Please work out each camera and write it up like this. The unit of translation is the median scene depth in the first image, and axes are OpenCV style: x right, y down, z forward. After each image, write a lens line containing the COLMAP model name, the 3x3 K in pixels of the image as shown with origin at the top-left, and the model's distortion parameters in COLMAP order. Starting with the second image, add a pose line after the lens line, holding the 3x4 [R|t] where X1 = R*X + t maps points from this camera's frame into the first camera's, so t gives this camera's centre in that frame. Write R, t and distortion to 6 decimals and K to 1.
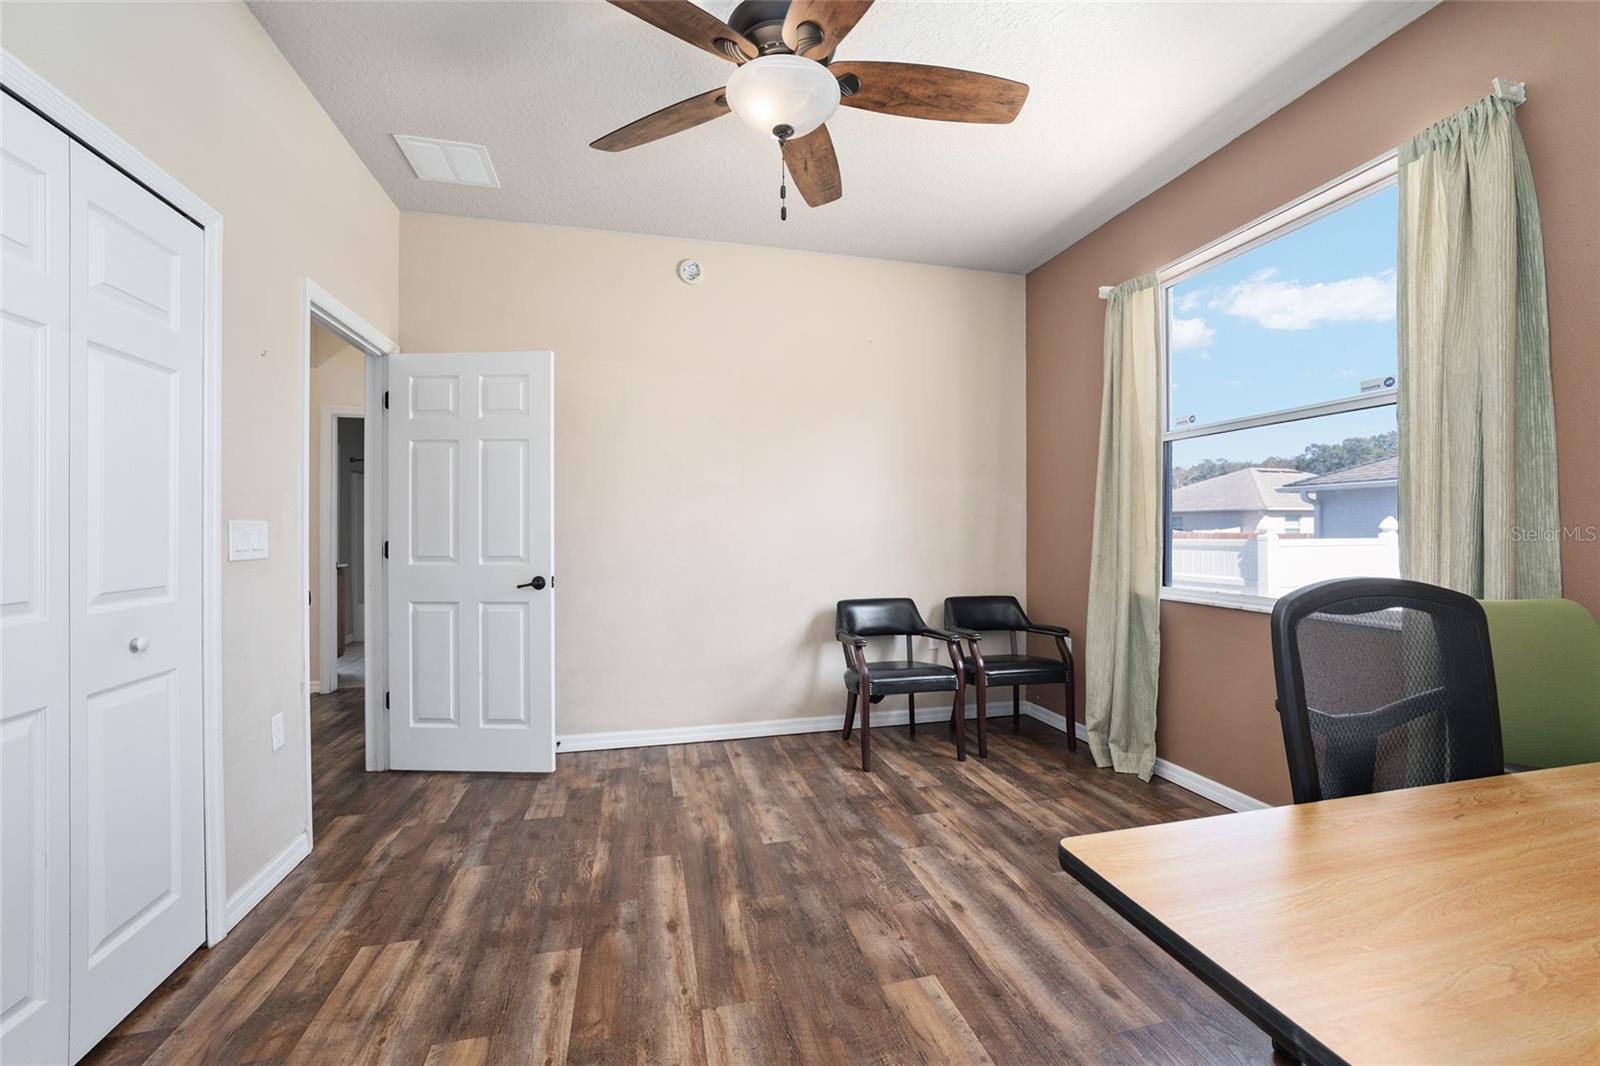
lens RADIAL K [[642.5, 0, 806.6], [0, 642.5, 531.9], [0, 0, 1]] dist [-0.022273, 0.003212]
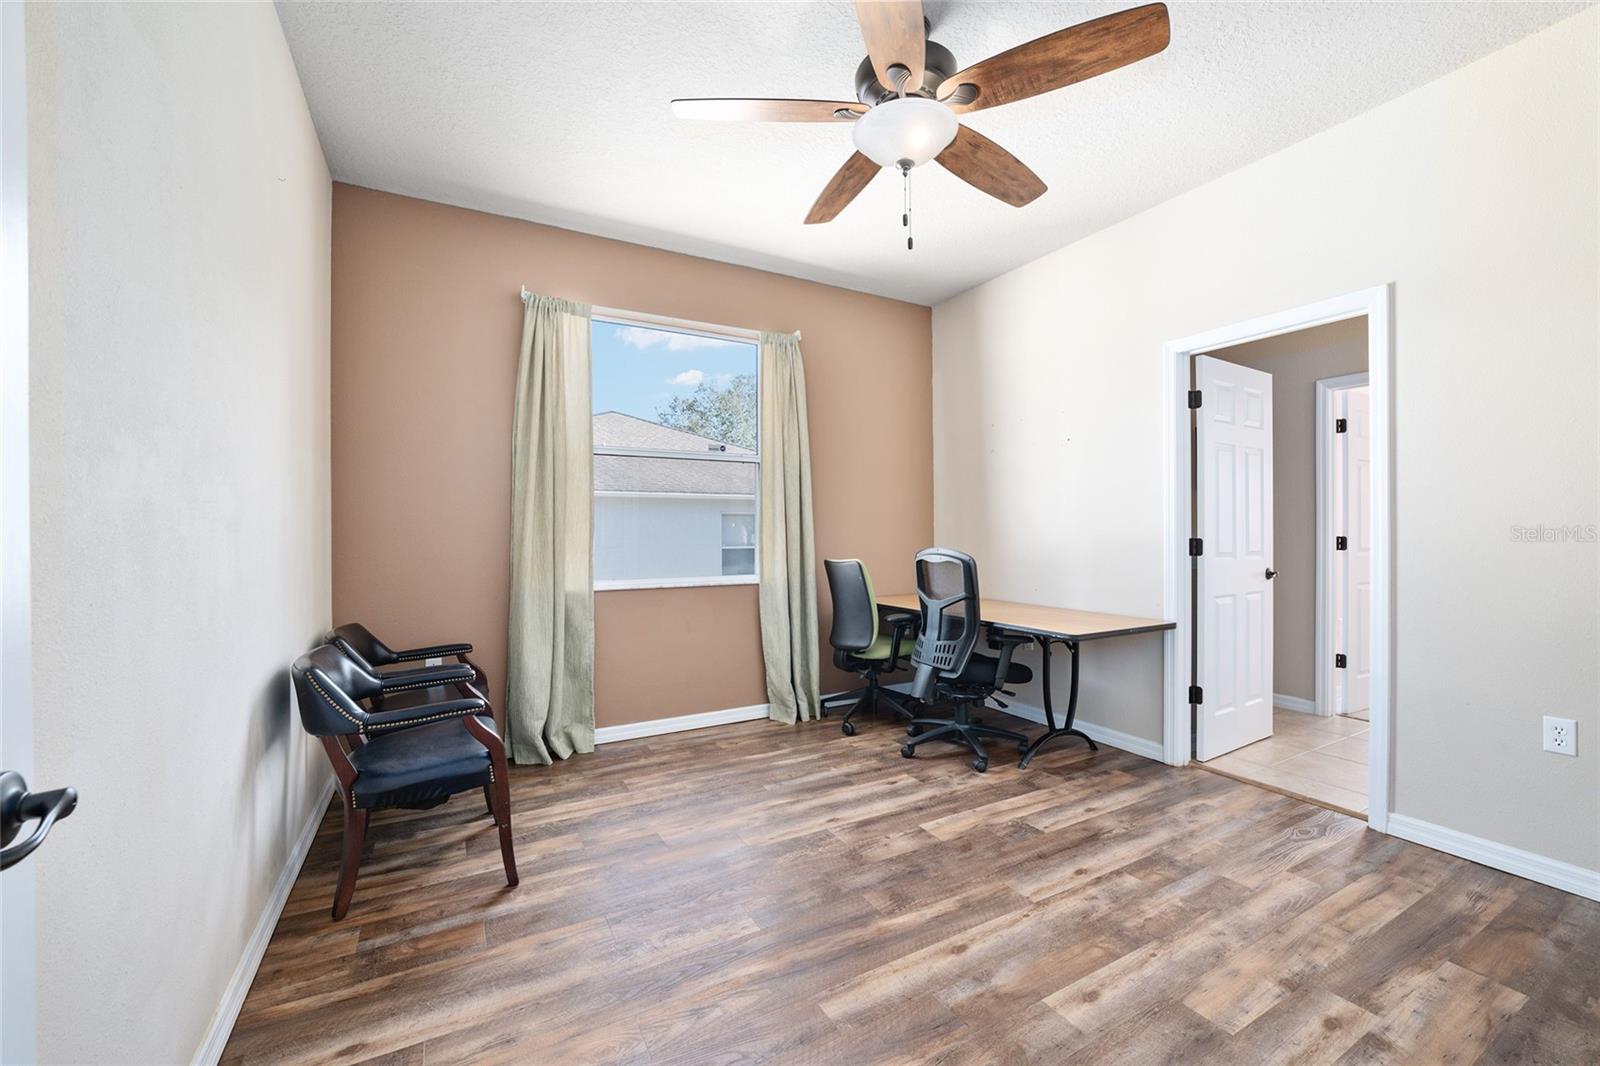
lens RADIAL K [[642.5, 0, 807.2], [0, 642.5, 535.3], [0, 0, 1]] dist [-0.022273, 0.003212]
pose [[-0.253690, -0.000230, 0.967286, -1.063138], [0.004123, 0.999991, 0.001319, 0.007840], [-0.967277, 0.004323, -0.253687, 1.454780]]
